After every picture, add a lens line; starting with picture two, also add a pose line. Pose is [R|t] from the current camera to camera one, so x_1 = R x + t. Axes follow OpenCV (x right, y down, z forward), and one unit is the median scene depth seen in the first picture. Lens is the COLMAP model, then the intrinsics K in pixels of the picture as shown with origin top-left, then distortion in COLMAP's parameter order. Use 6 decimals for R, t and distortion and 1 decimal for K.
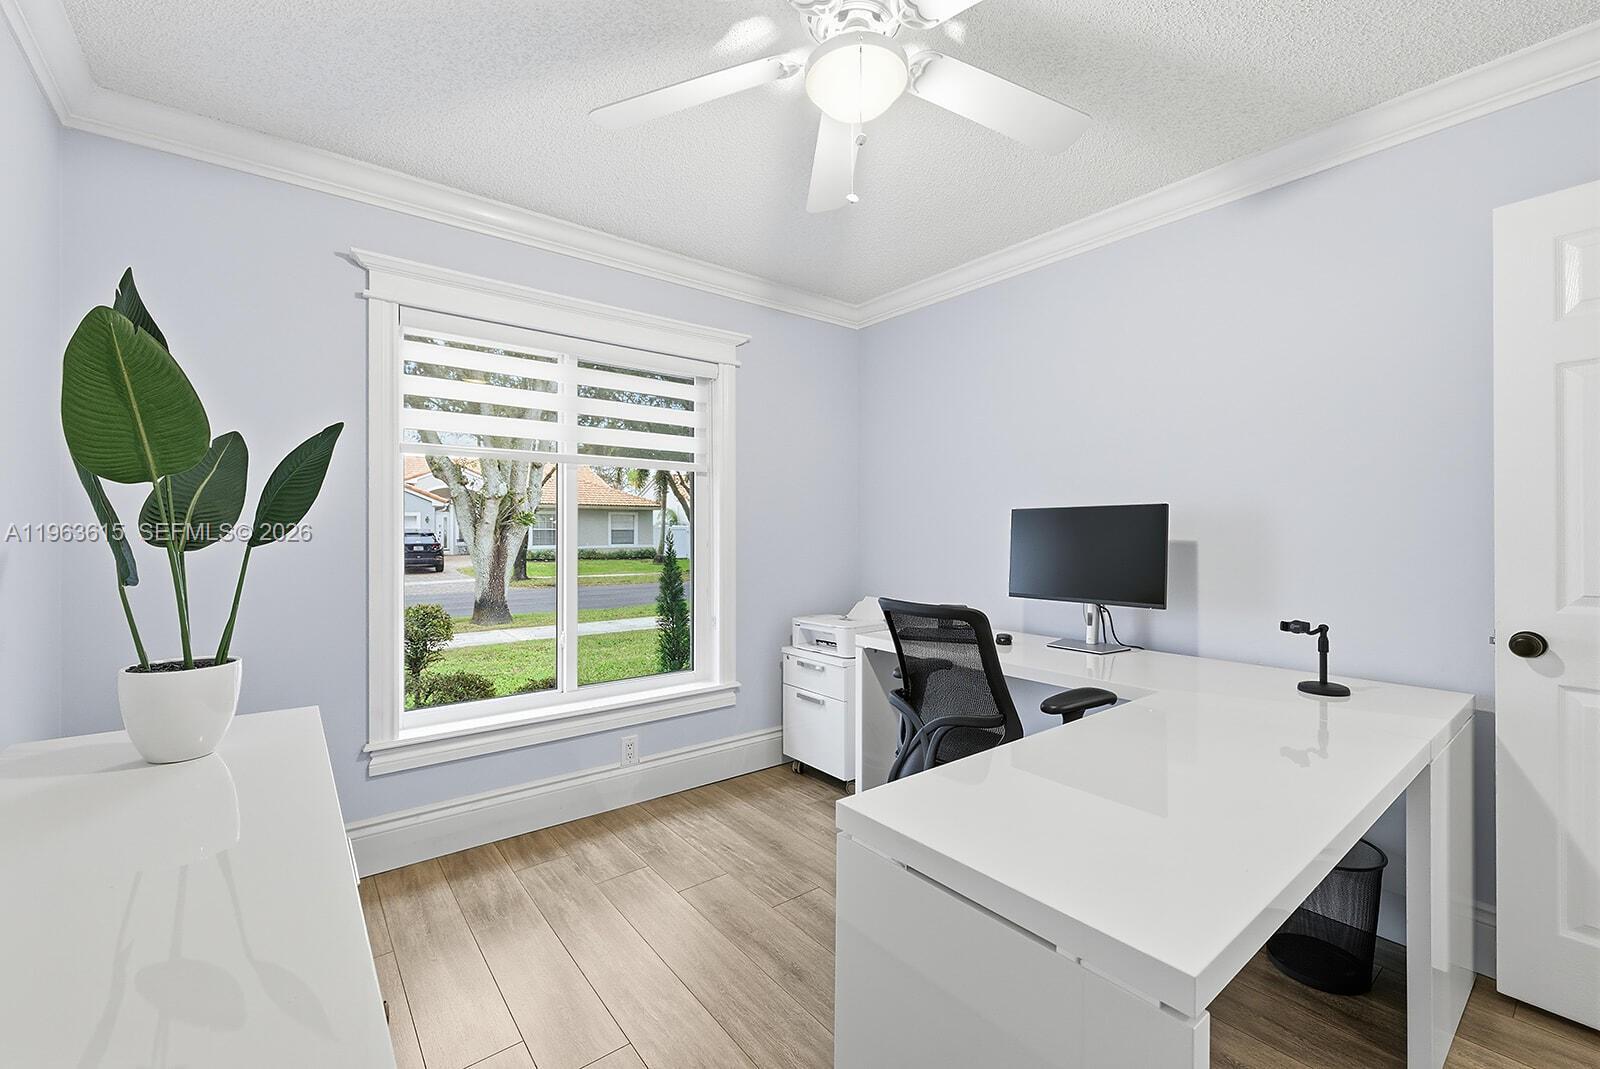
lens RADIAL K [[662.5, 0, 801.2], [0, 662.5, 534.9], [0, 0, 1]] dist [0.011966, 0.000272]
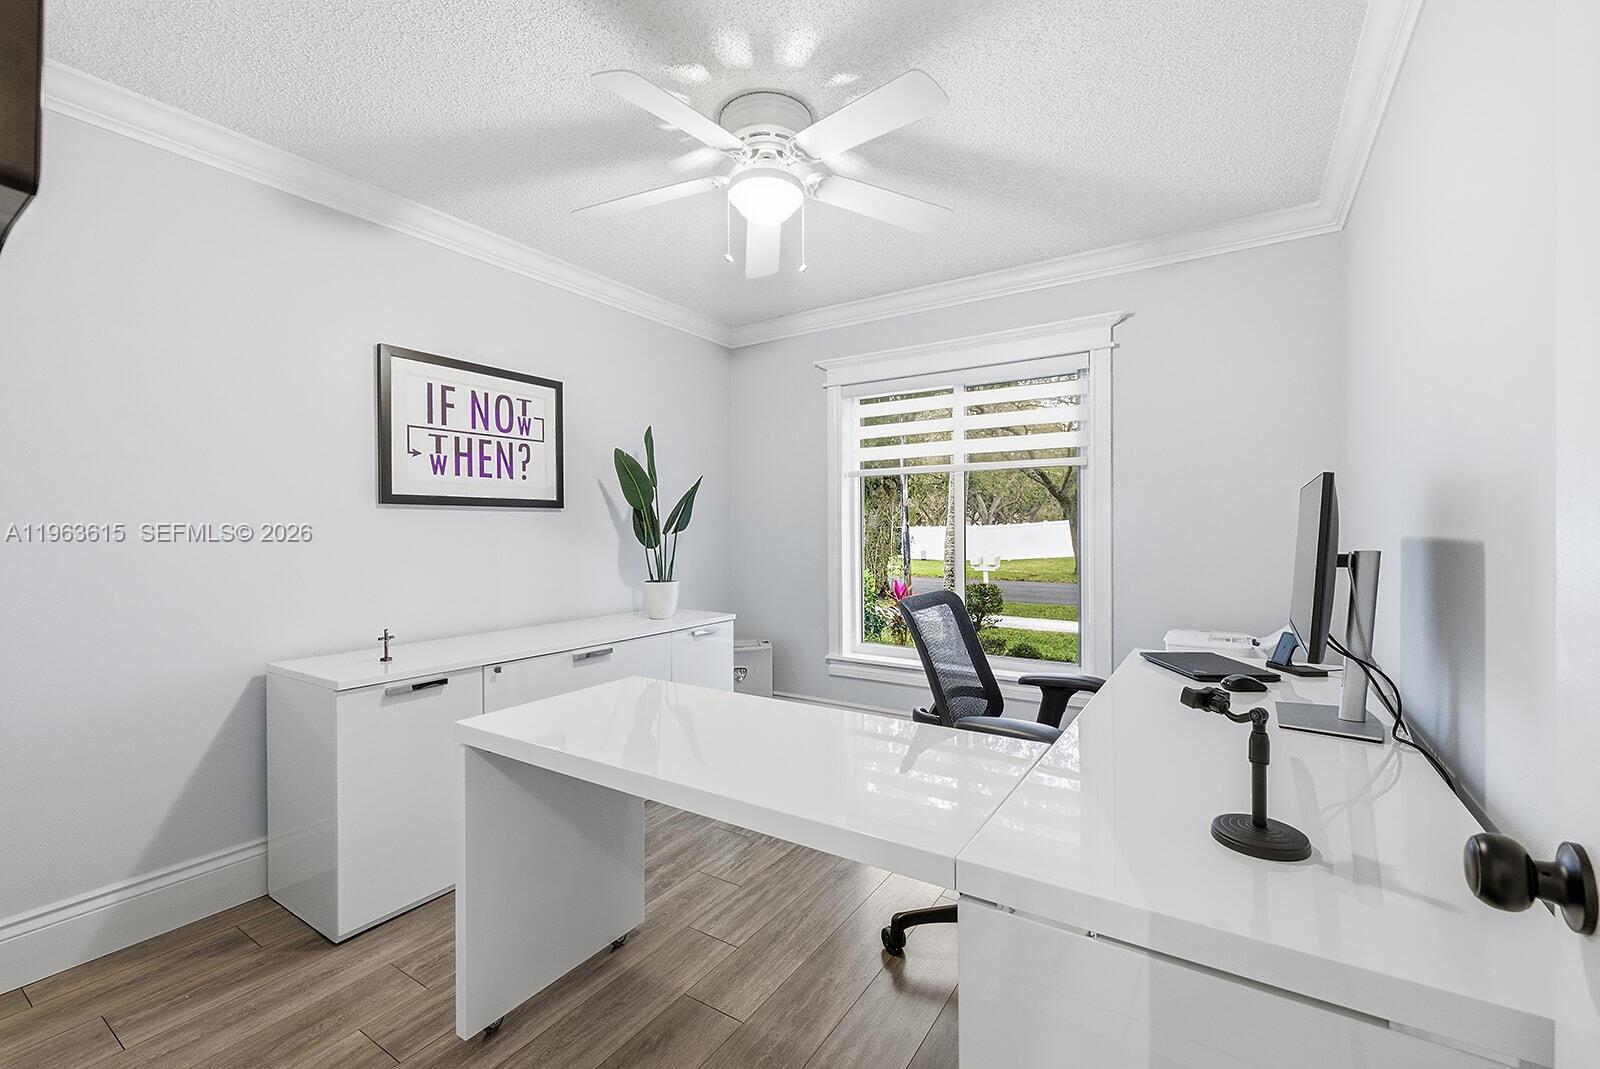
lens RADIAL K [[662.5, 0, 803.2], [0, 662.5, 528.1], [0, 0, 1]] dist [0.011966, 0.000272]
pose [[0.320329, -0.001268, -0.947306, 0.830439], [-0.004322, 0.999987, -0.002800, 0.002962], [0.947297, 0.004991, 0.320319, 0.378397]]
